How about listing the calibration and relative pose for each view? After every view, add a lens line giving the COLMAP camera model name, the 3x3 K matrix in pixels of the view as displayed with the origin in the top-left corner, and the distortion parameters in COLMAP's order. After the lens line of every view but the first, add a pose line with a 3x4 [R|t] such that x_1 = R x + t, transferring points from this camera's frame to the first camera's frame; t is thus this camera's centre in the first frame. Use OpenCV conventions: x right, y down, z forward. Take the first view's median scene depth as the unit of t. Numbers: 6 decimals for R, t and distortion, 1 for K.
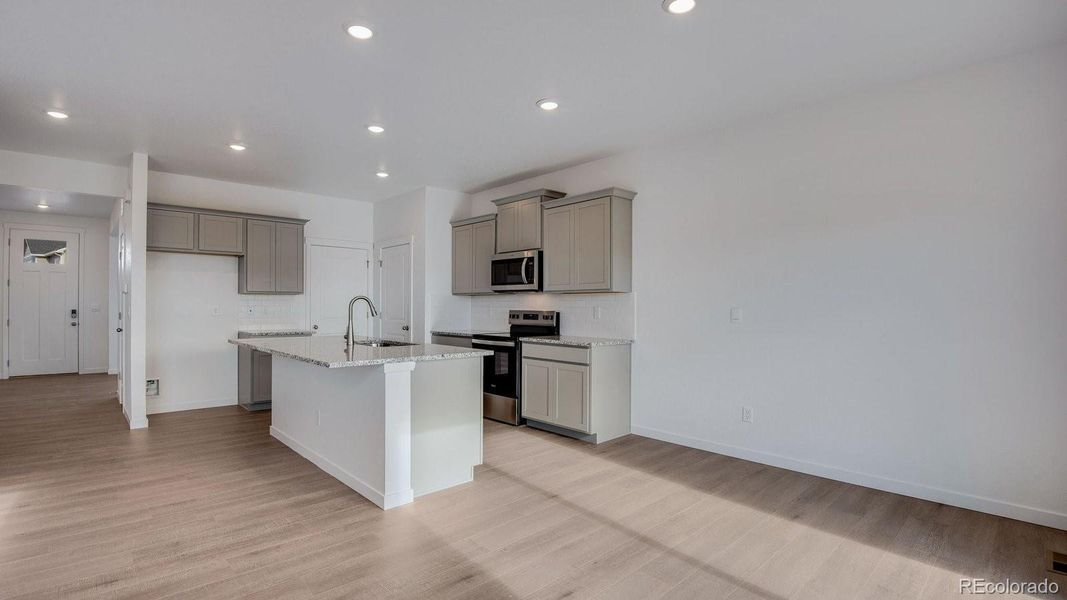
lens RADIAL K [[491.3, 0, 532.3], [0, 491.3, 303.7], [0, 0, 1]] dist [-0.040936, -0.000107]
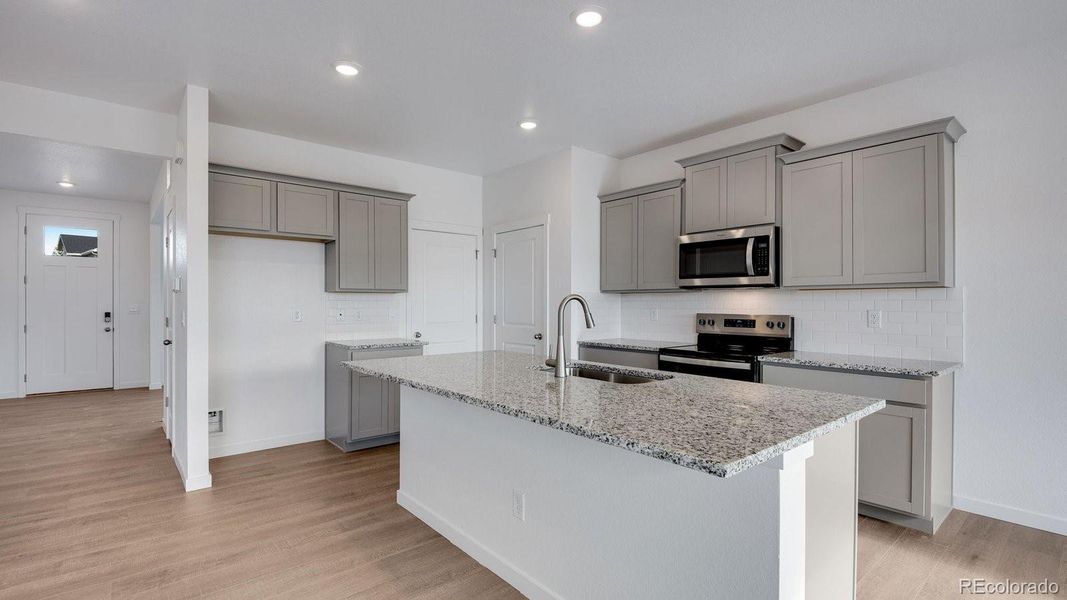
lens RADIAL K [[485.0, 0, 520.0], [0, 485.0, 300.9], [0, 0, 1]] dist [0.002618, 0.000018]
pose [[0.997453, -0.003222, -0.071259, -0.273140], [0.003139, 0.999994, -0.001271, -0.005551], [0.071263, 0.001044, 0.997457, 0.292140]]
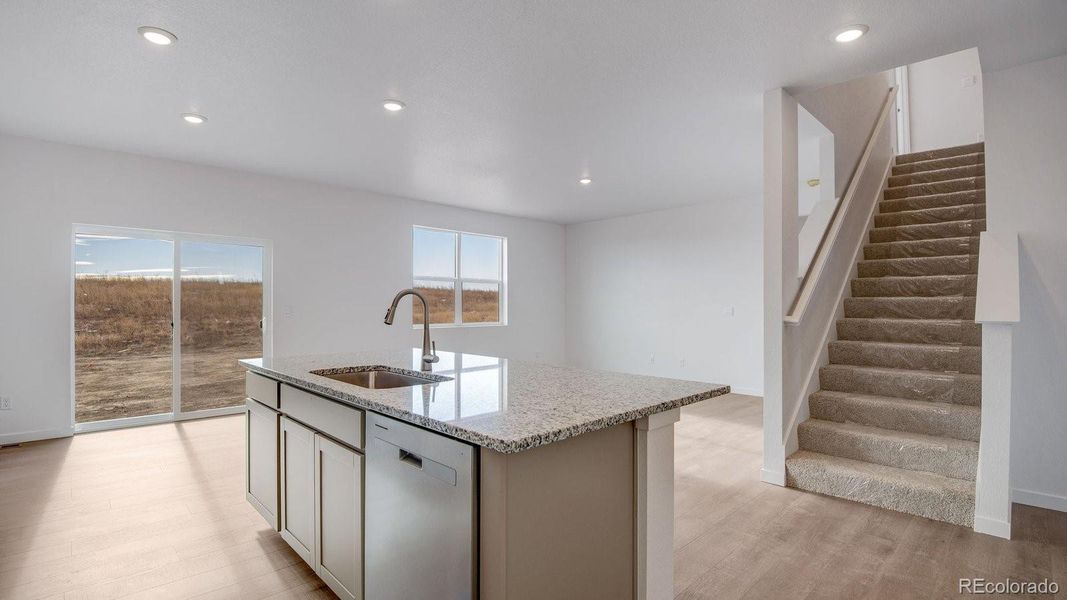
lens RADIAL K [[491.6, 0, 525.6], [0, 491.6, 302.8], [0, 0, 1]] dist [0.000586, -0.019818]
pose [[-0.999978, -0.006587, -0.000875, -0.356838], [-0.006582, 0.999961, -0.005928, 0.001445], [0.000914, -0.005922, -0.999982, 1.153217]]
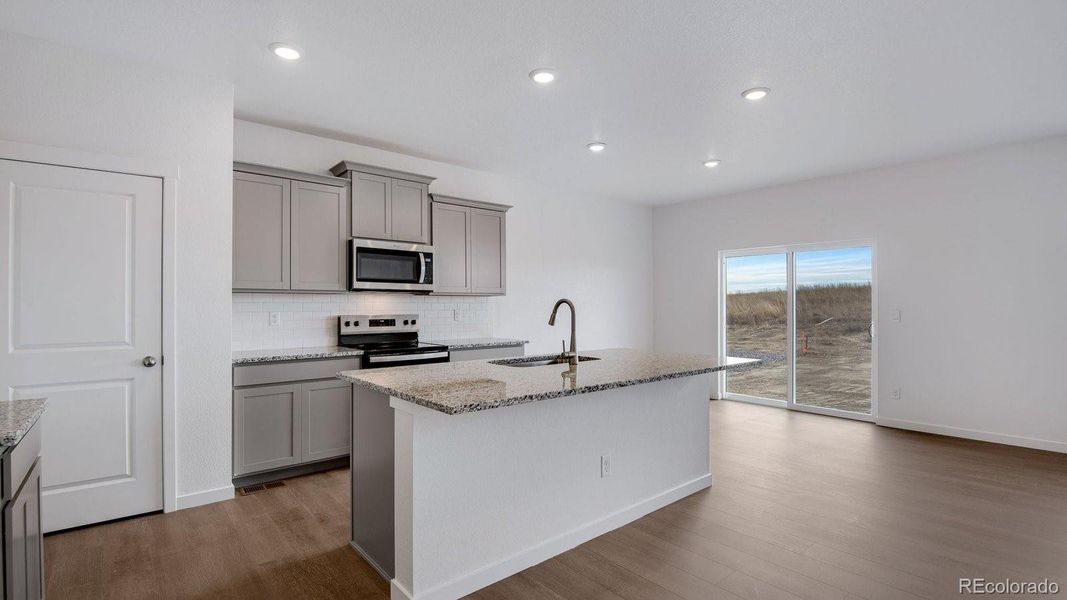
lens RADIAL K [[491.6, 0, 525.6], [0, 491.6, 302.8], [0, 0, 1]] dist [0.000586, -0.019818]
pose [[0.071425, -0.000835, 0.997446, -0.806671], [-0.003705, 0.999993, 0.001102, -0.008009], [-0.997439, -0.003774, 0.071421, 0.726268]]
